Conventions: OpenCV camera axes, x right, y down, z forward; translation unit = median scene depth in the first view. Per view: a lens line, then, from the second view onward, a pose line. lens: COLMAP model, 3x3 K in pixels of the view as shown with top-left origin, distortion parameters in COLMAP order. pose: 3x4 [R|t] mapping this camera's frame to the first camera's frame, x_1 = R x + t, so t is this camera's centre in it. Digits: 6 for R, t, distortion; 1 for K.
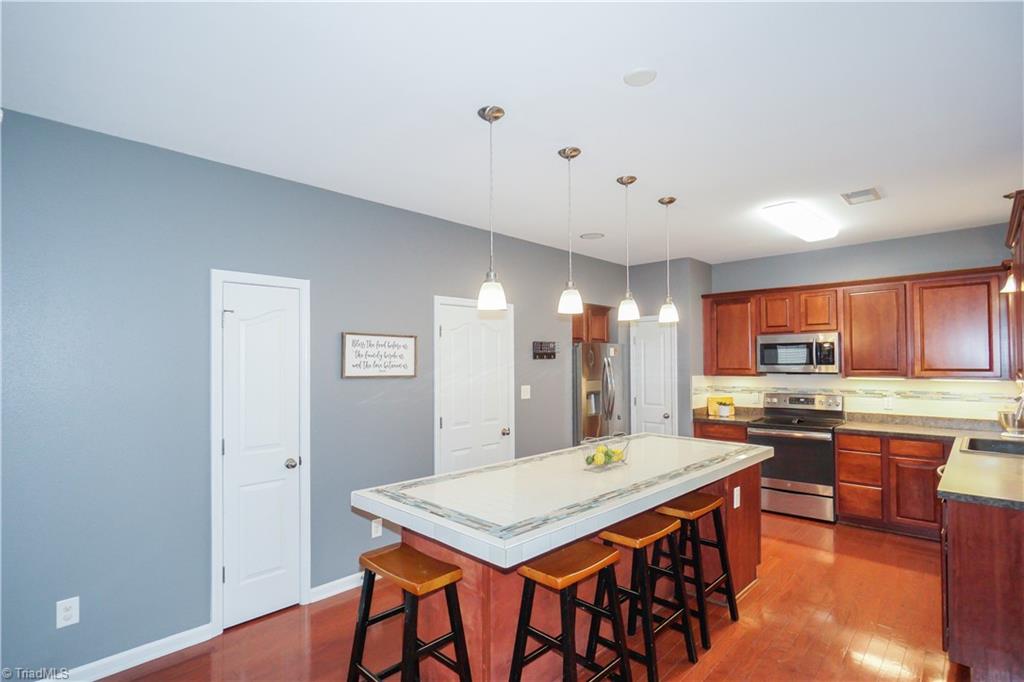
lens RADIAL K [[502.0, 0, 512.4], [0, 502.0, 344.4], [0, 0, 1]] dist [-0.007154, -0.000256]
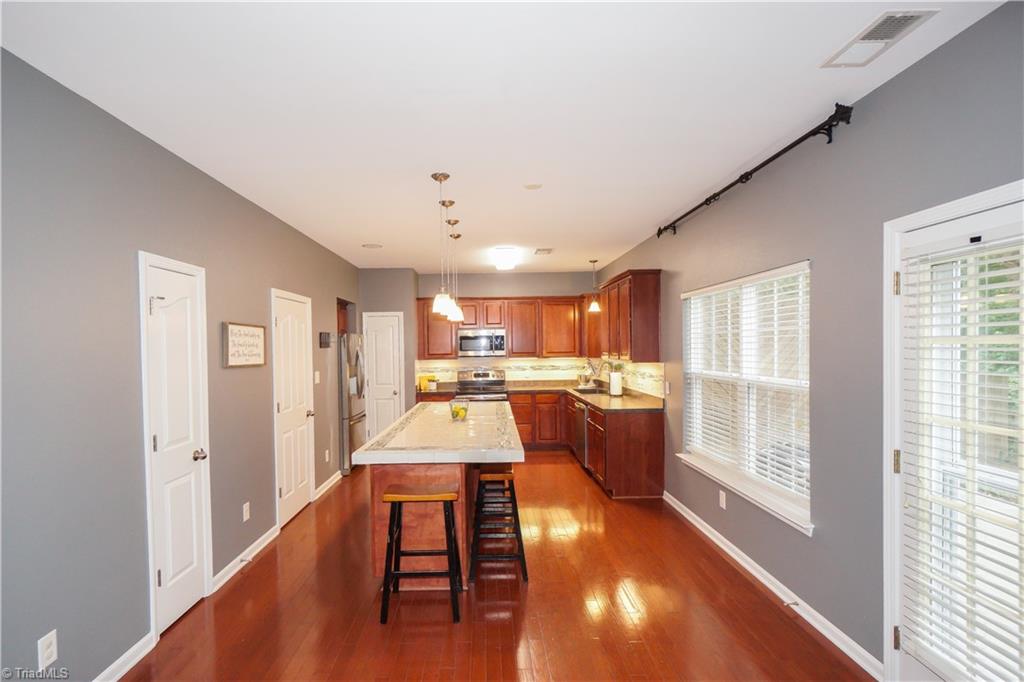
lens RADIAL K [[502.0, 0, 504.5], [0, 502.0, 346.0], [0, 0, 1]] dist [-0.007154, -0.000256]
pose [[0.684800, -0.003663, 0.728722, -0.532235], [-0.014919, 0.999707, 0.019044, -0.002752], [-0.728578, -0.023913, 0.684545, -0.070890]]
